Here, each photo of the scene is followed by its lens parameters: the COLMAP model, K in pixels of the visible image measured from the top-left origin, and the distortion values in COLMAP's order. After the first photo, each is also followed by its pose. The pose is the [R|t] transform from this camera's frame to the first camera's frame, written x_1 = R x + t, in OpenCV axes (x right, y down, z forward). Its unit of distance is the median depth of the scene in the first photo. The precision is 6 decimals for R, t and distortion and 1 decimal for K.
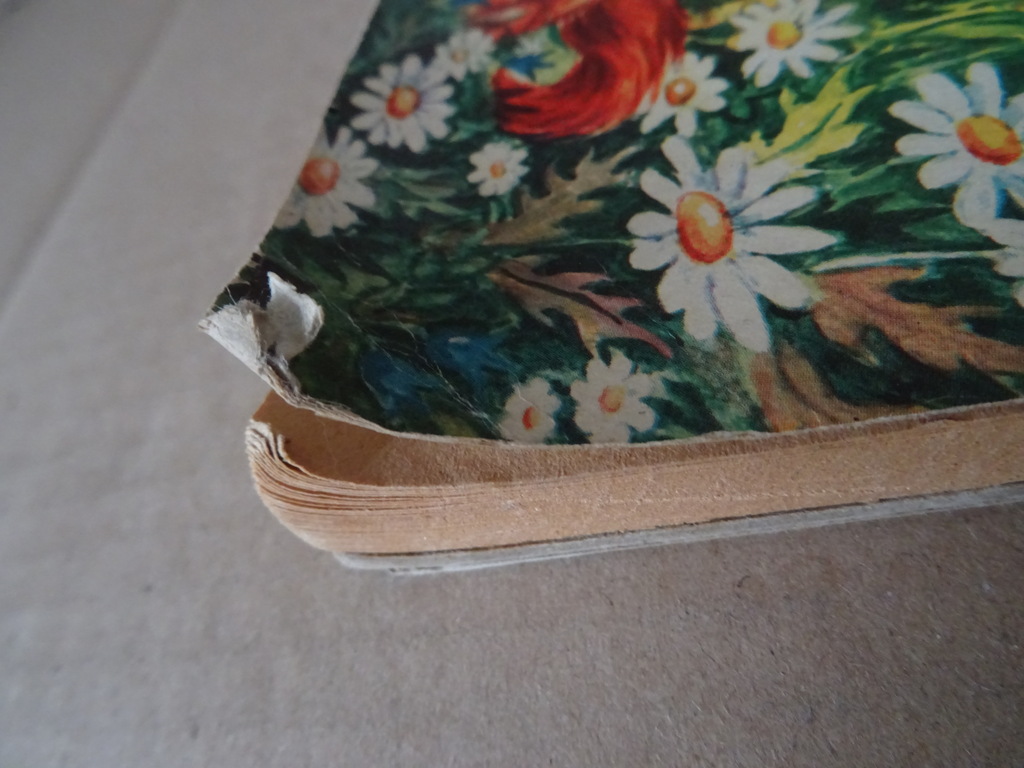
lens RADIAL K [[725.6, 0, 512.0], [0, 725.6, 384.0], [0, 0, 1]] dist [-0.004302, -0.005950]
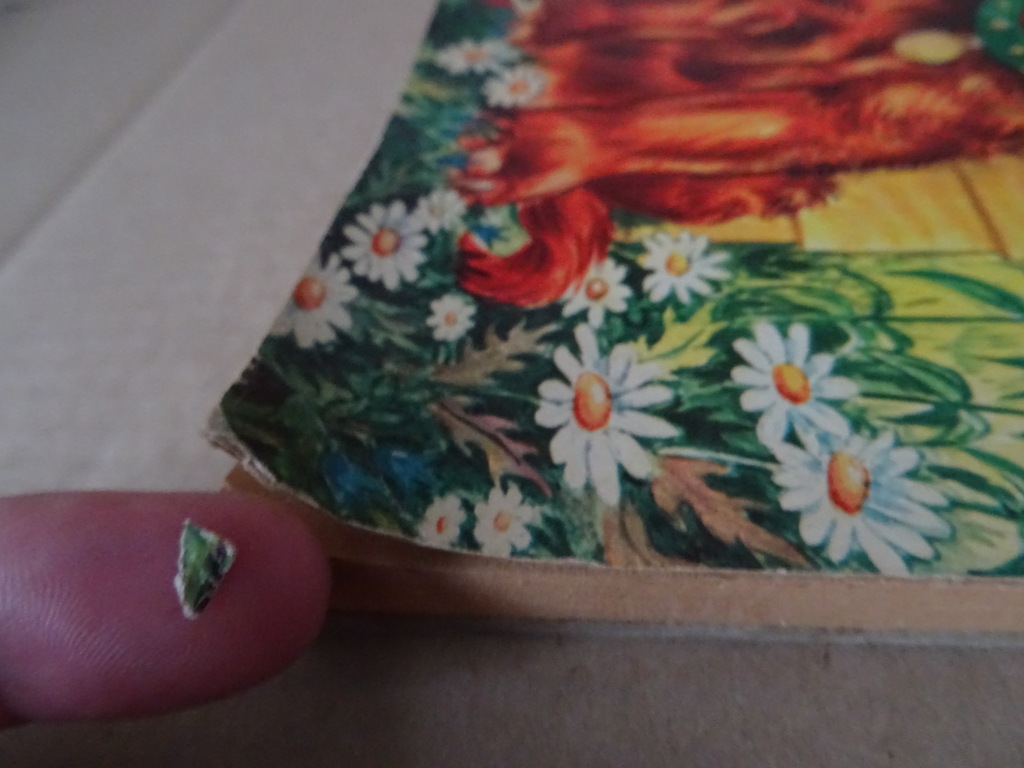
lens RADIAL K [[725.6, 0, 512.0], [0, 725.6, 384.0], [0, 0, 1]] dist [-0.004302, -0.005950]
pose [[0.975926, 0.188317, 0.110021, -0.038835], [-0.177144, 0.978692, -0.103839, -0.078338], [-0.127231, 0.081850, 0.988490, -0.326040]]
